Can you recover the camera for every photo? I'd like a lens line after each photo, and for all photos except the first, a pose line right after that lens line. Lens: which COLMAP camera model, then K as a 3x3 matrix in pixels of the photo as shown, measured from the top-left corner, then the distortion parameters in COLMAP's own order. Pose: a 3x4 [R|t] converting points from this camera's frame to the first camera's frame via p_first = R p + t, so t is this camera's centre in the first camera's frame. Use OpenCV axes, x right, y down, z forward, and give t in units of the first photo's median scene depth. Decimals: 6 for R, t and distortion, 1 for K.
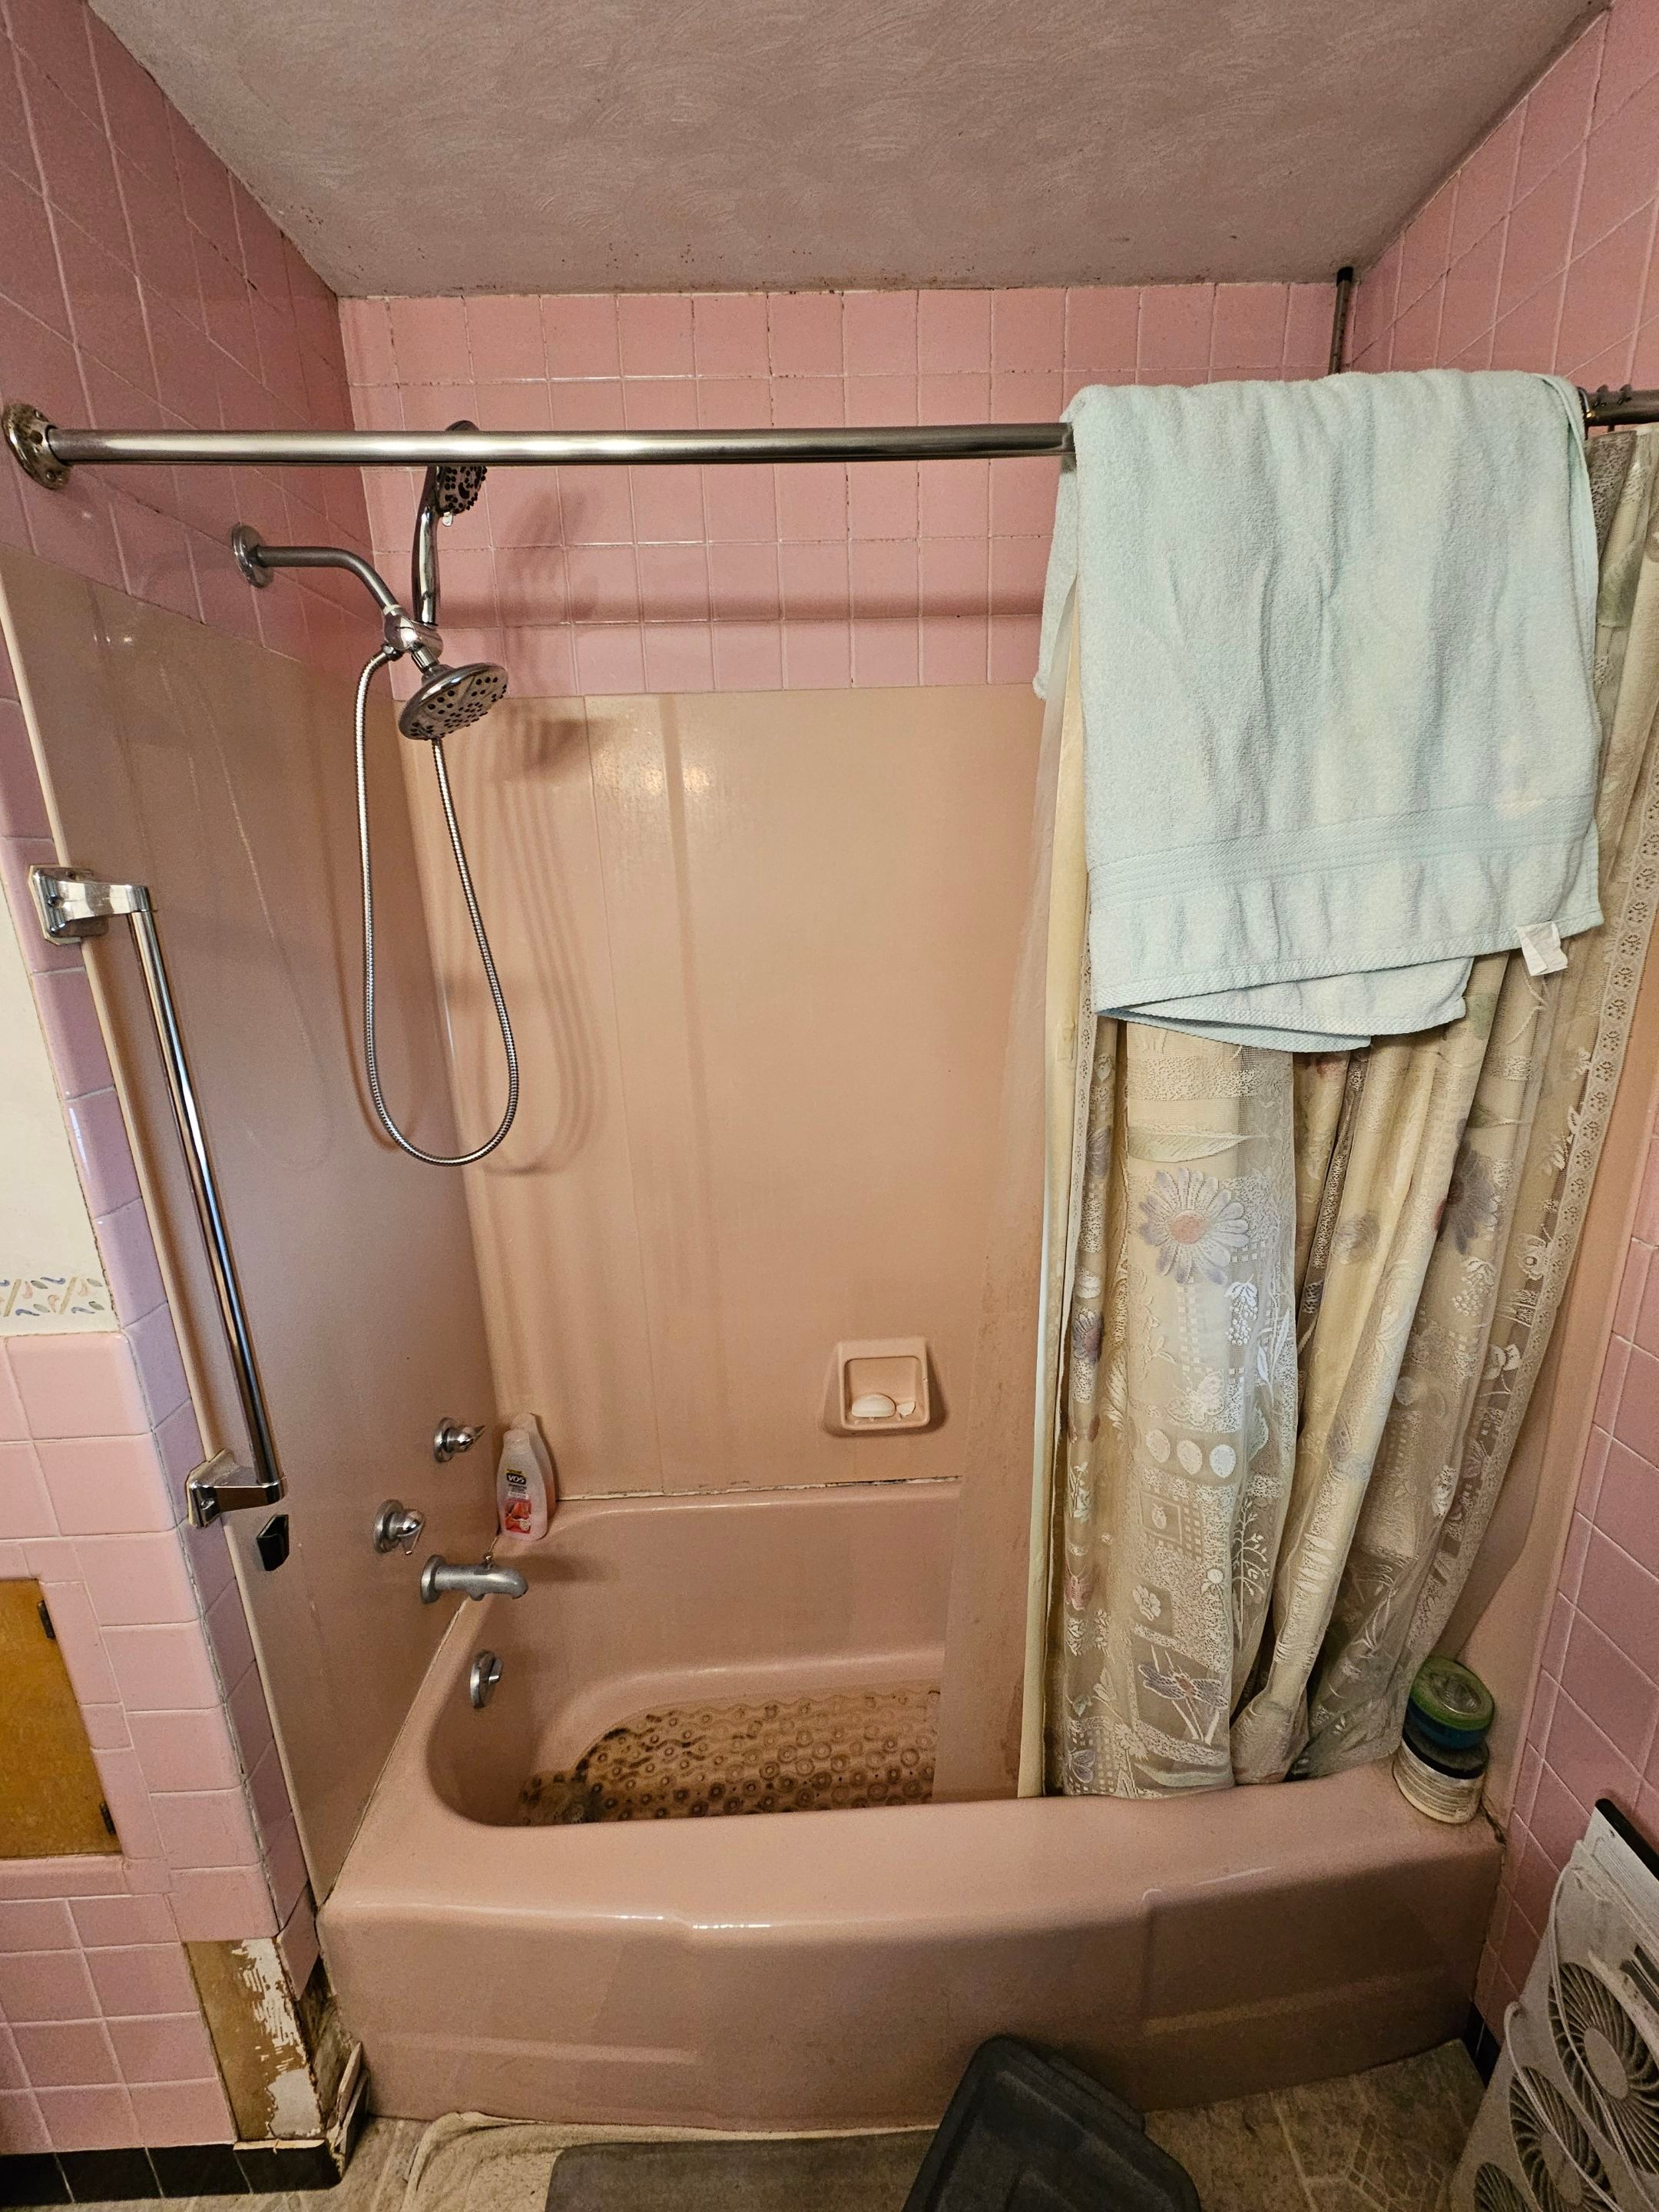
lens RADIAL K [[888.4, 0, 799.0], [0, 888.4, 1101.9], [0, 0, 1]] dist [-0.014629, 0.004323]
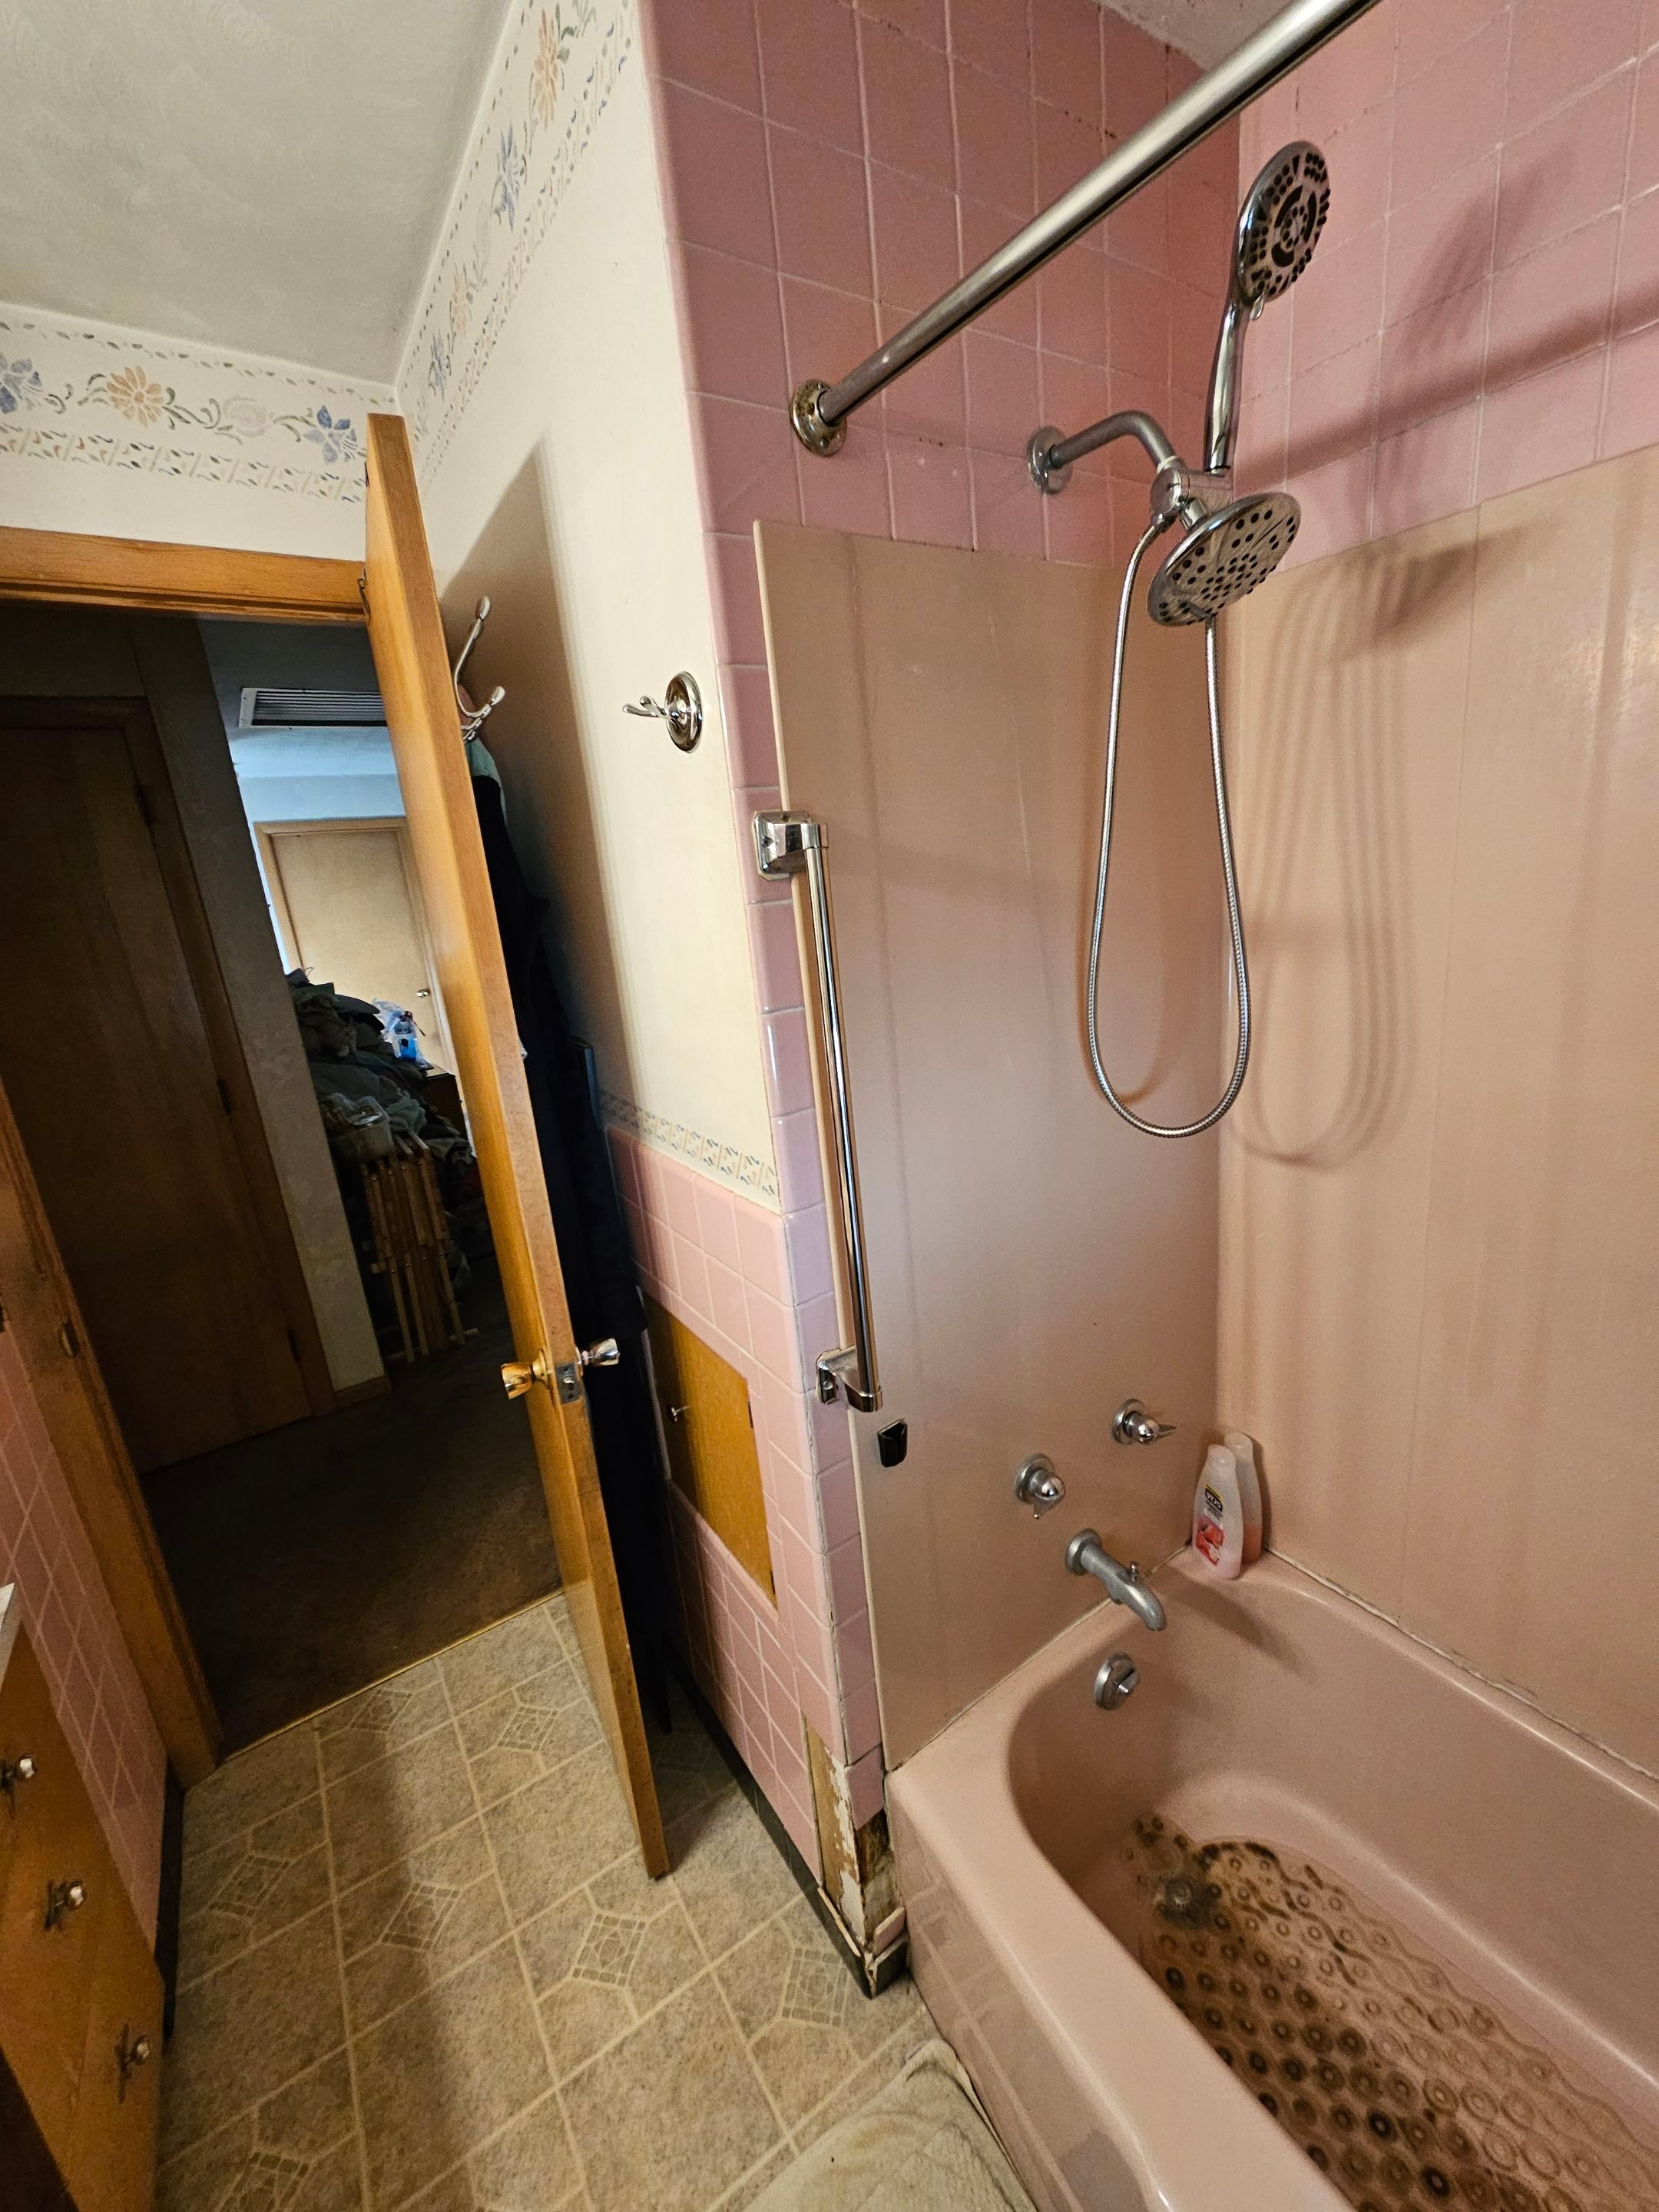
lens RADIAL K [[883.1, 0, 829.5], [0, 883.1, 1106.0], [0, 0, 1]] dist [-0.000305, -0.000402]
pose [[0.573719, 0.191835, -0.796270, 0.097255], [-0.133657, 0.981081, 0.140059, -0.031533], [0.808073, 0.026073, 0.588505, 0.203037]]
